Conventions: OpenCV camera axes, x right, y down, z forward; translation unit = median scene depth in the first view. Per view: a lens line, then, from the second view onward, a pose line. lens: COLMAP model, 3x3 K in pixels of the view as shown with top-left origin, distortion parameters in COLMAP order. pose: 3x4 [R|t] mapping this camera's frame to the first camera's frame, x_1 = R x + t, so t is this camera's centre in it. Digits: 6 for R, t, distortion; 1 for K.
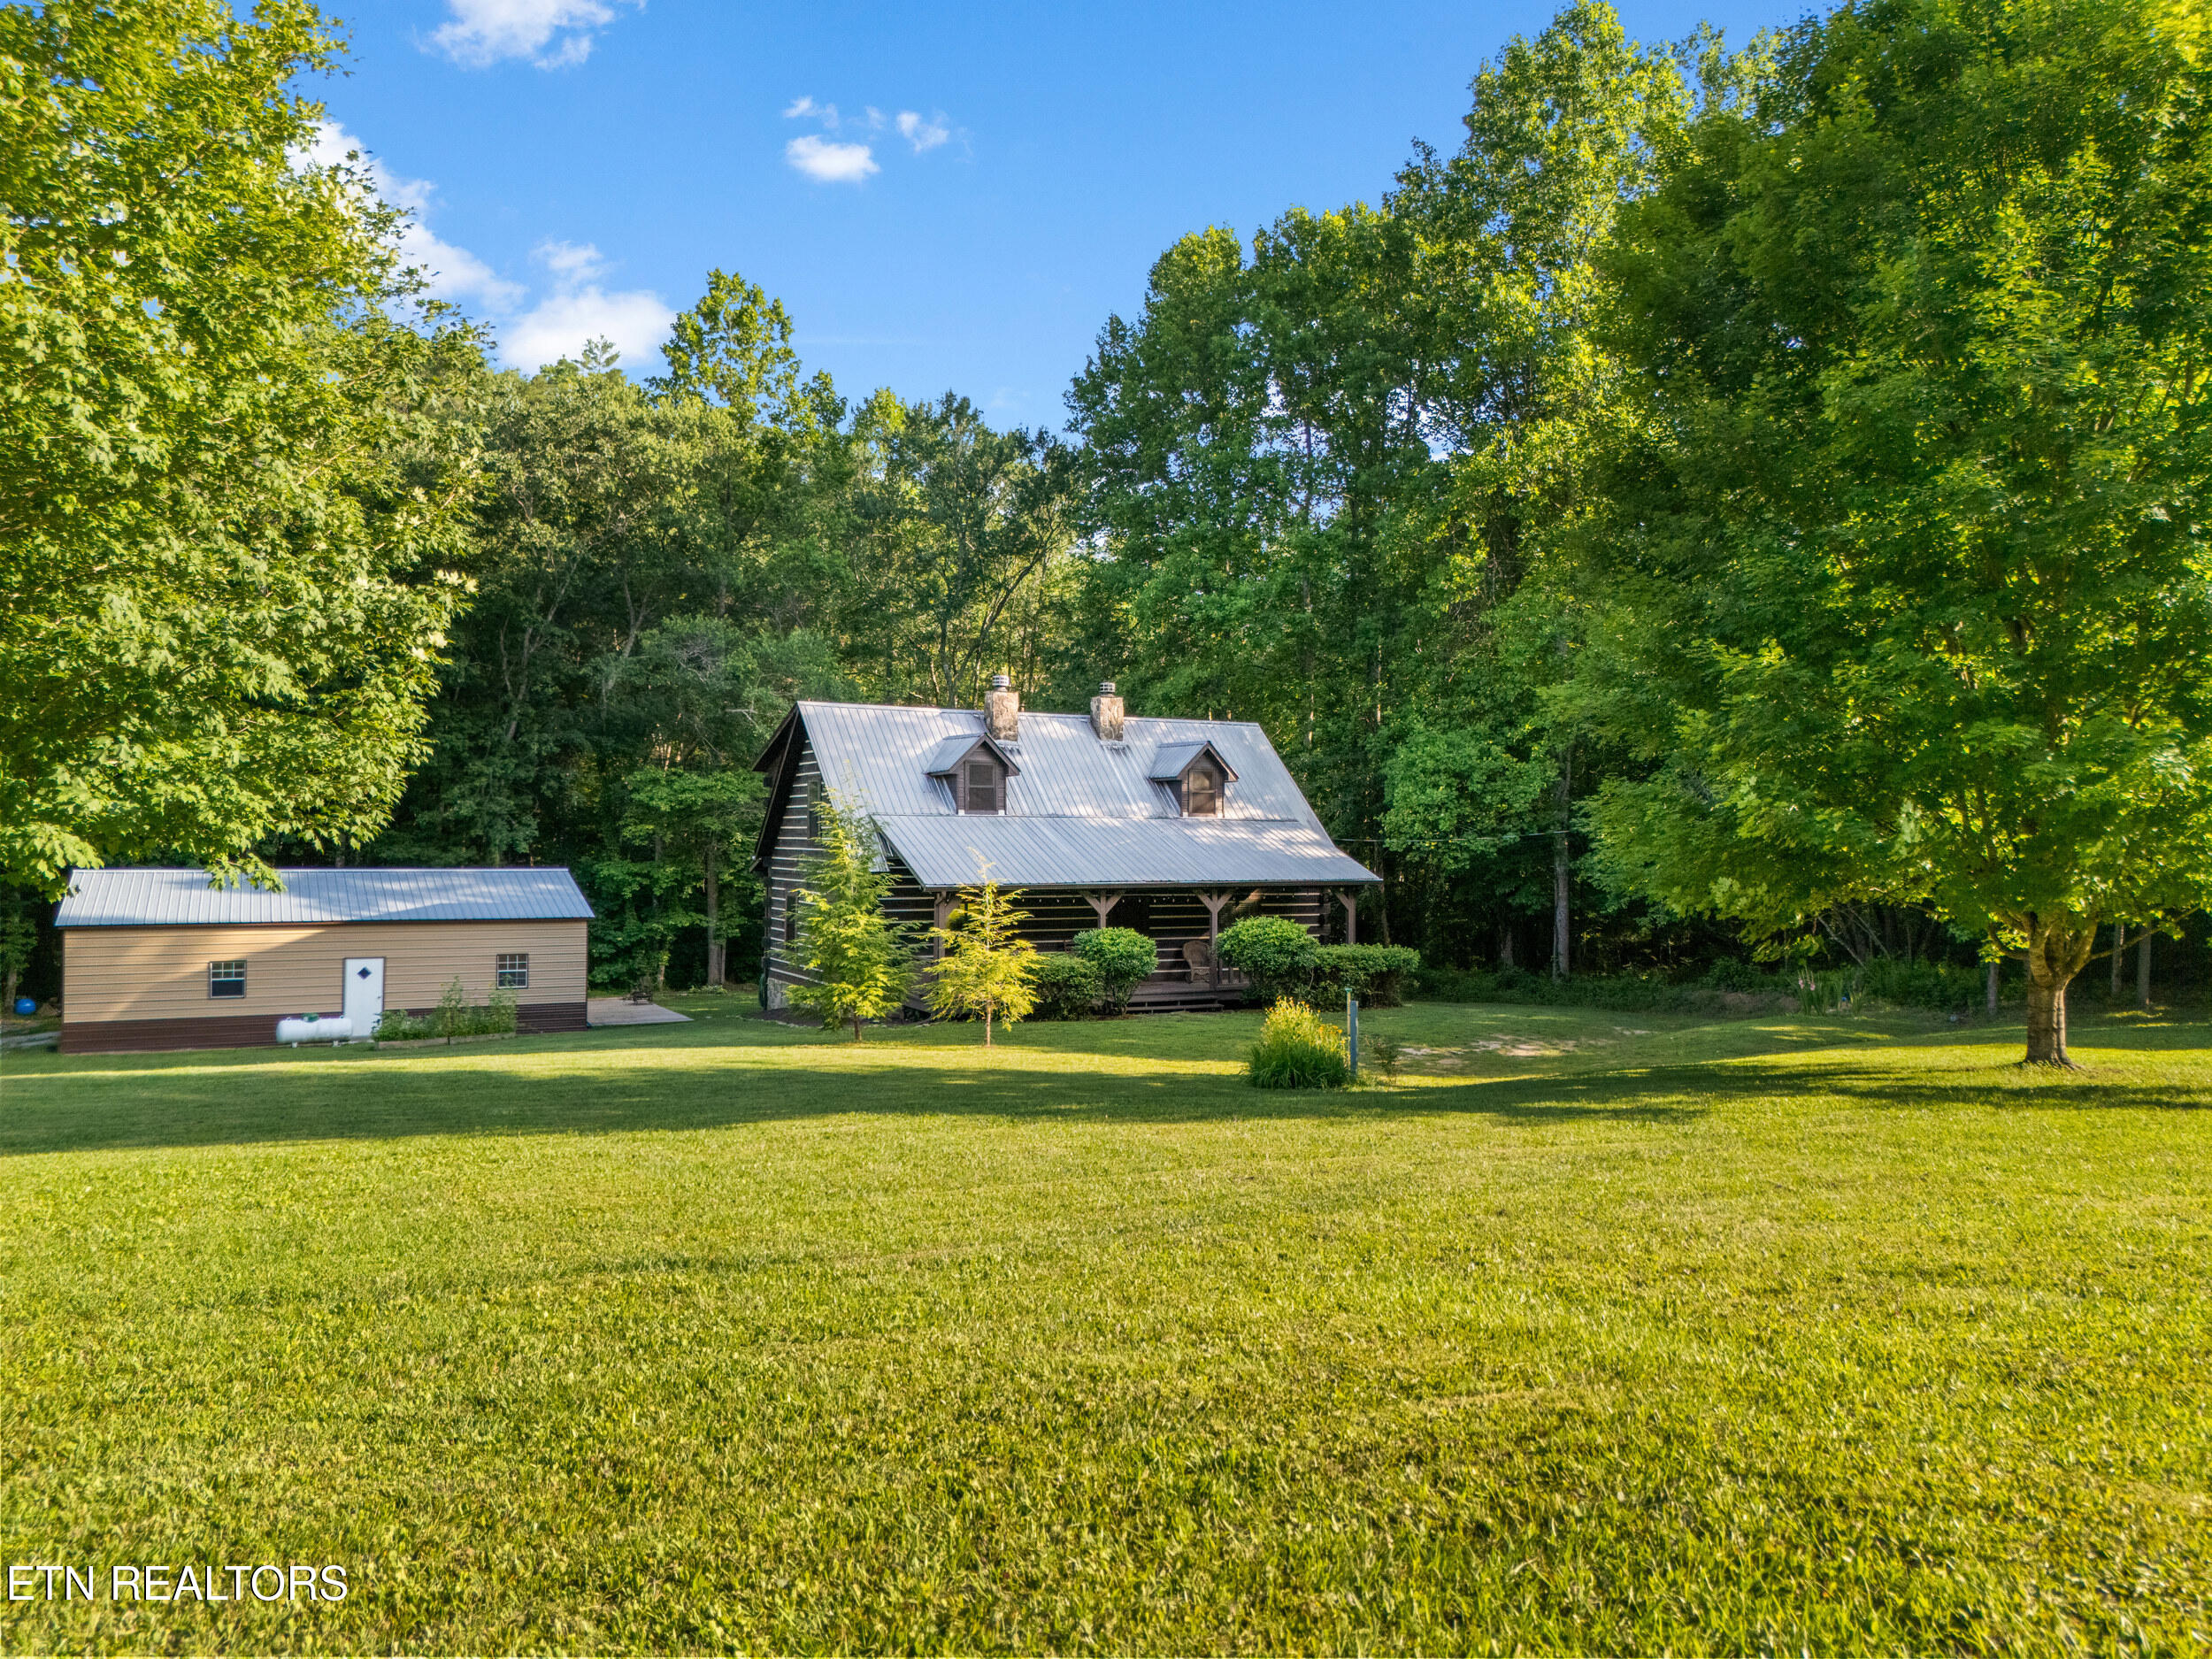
lens RADIAL K [[1639.5, 0, 1120.0], [0, 1639.5, 843.3], [0, 0, 1]] dist [0.042683, -0.038415]
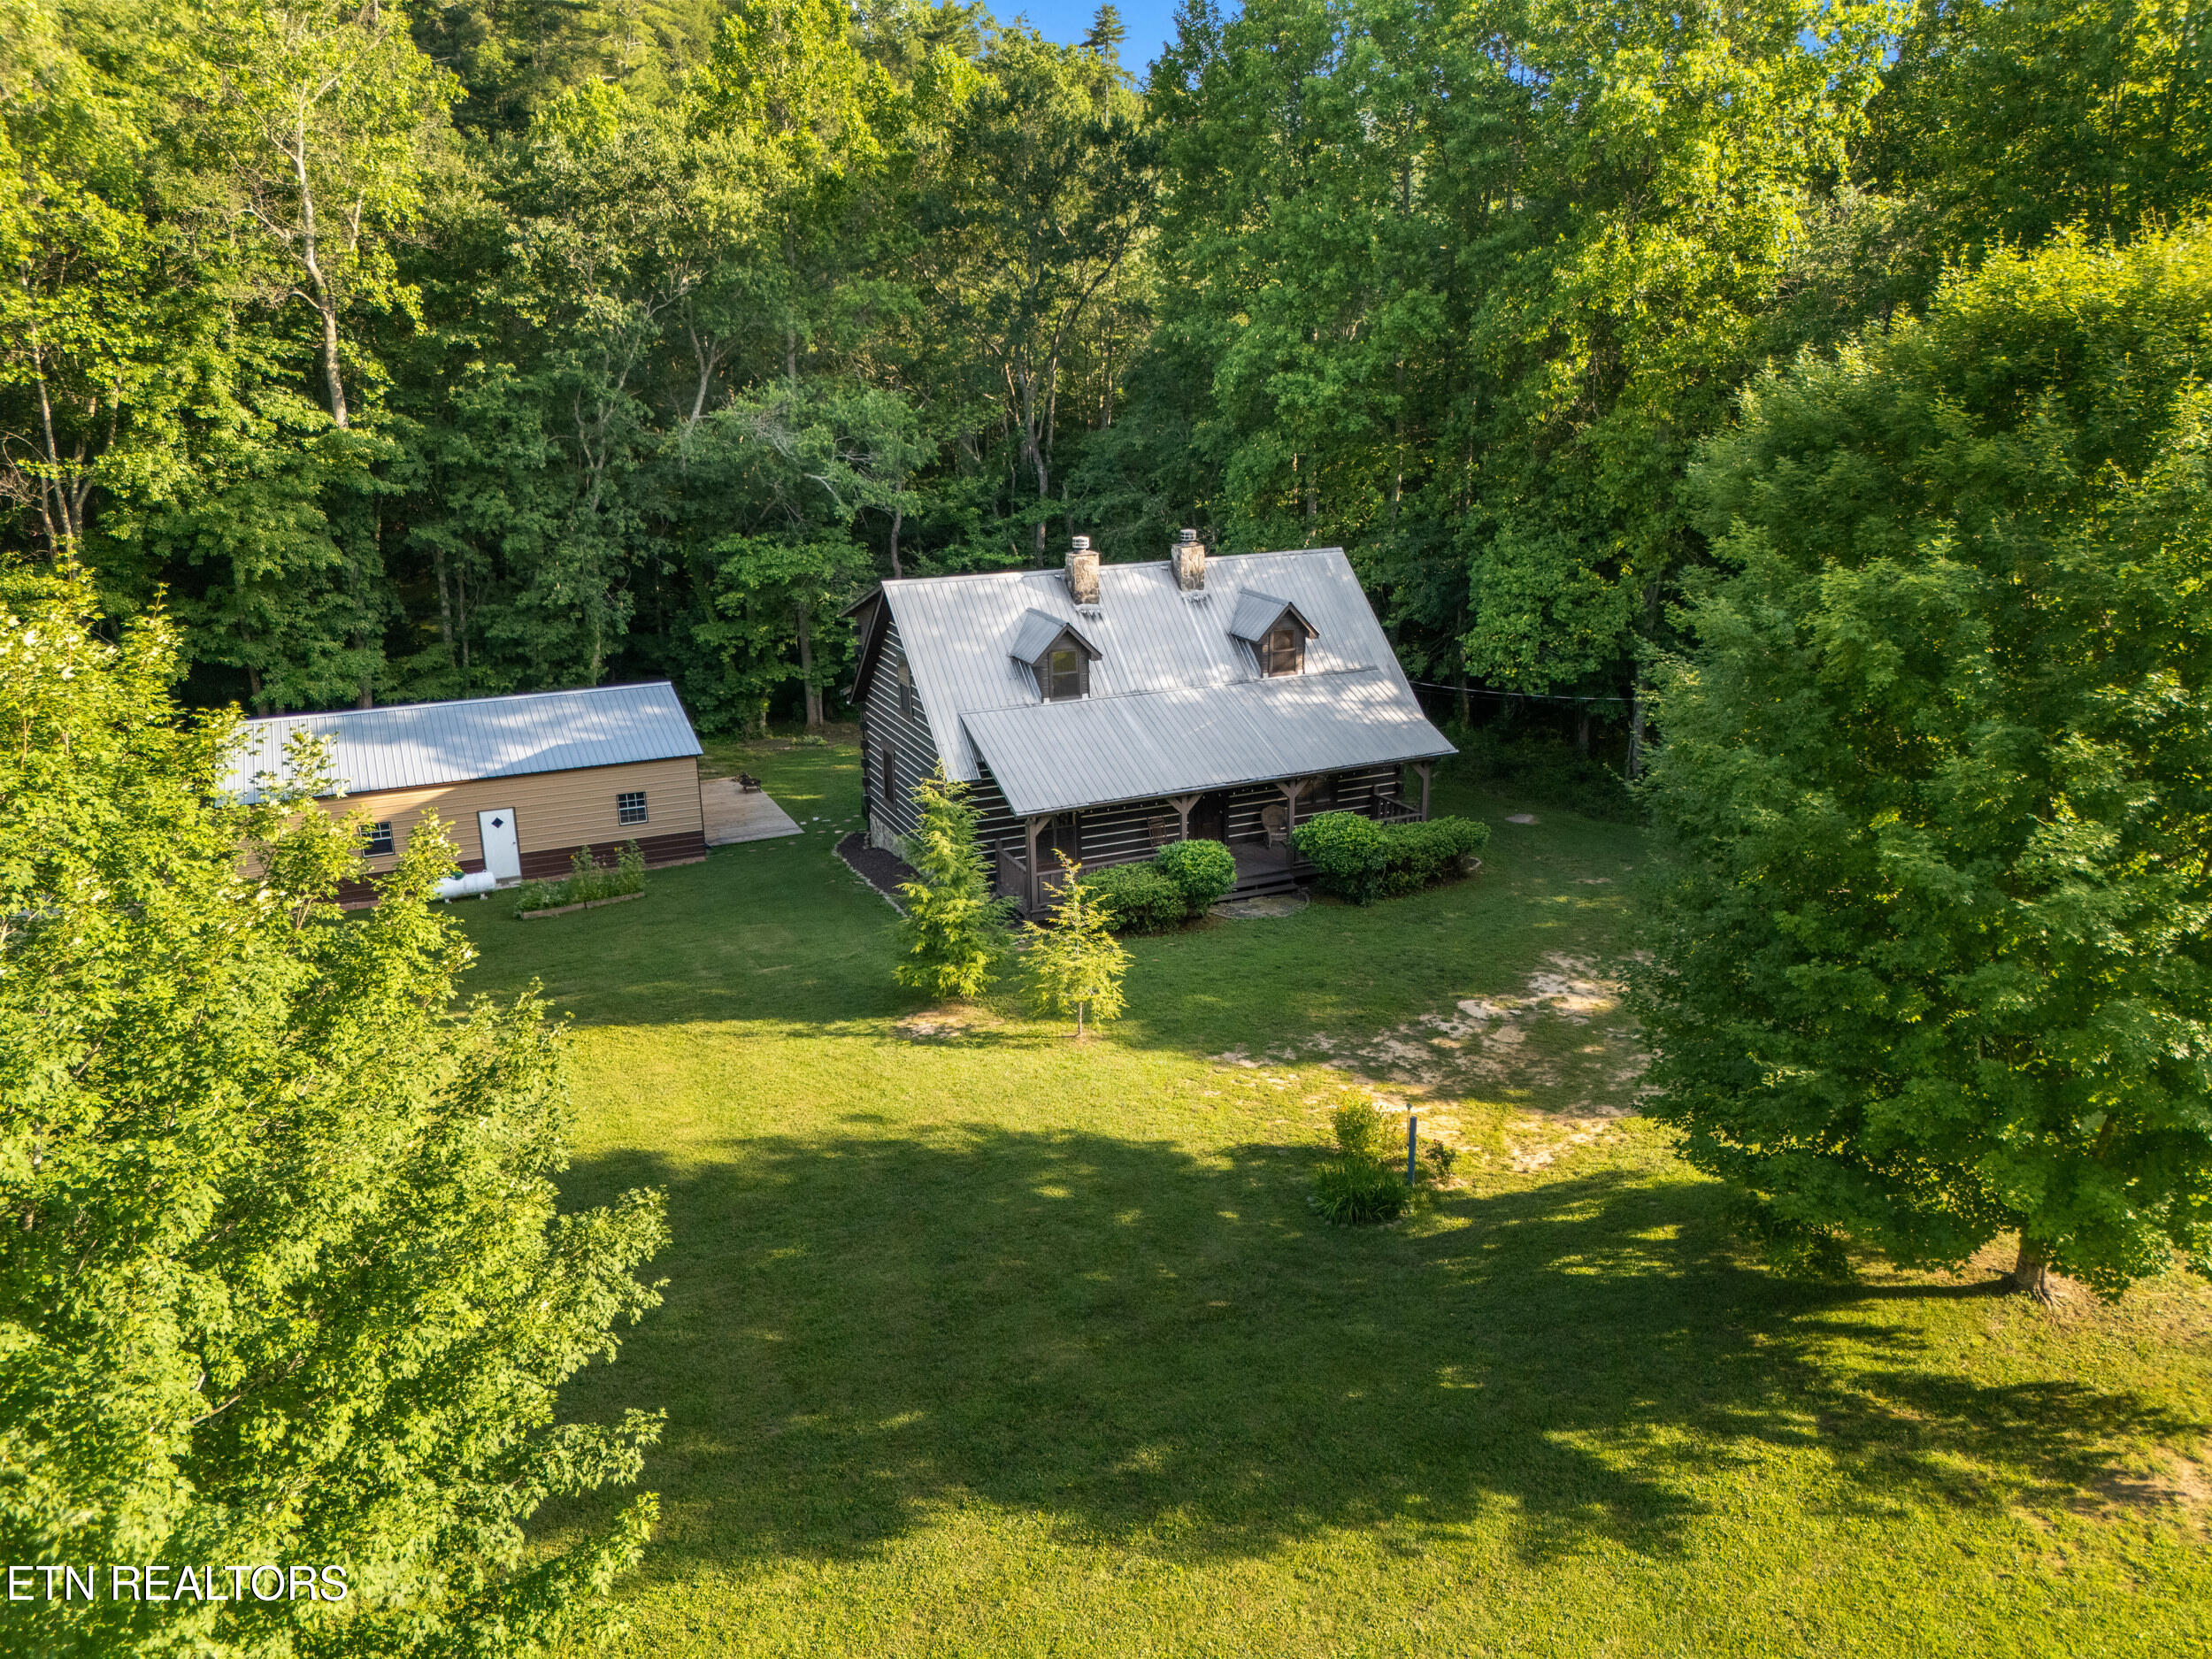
lens RADIAL K [[1639.5, 0, 1112.4], [0, 1639.5, 816.8], [0, 0, 1]] dist [0.042683, -0.038415]
pose [[0.998448, -0.001978, -0.055662, 0.001341], [0.018485, 0.954491, 0.297668, -0.235112], [0.052540, -0.298235, 0.953045, -0.000250]]
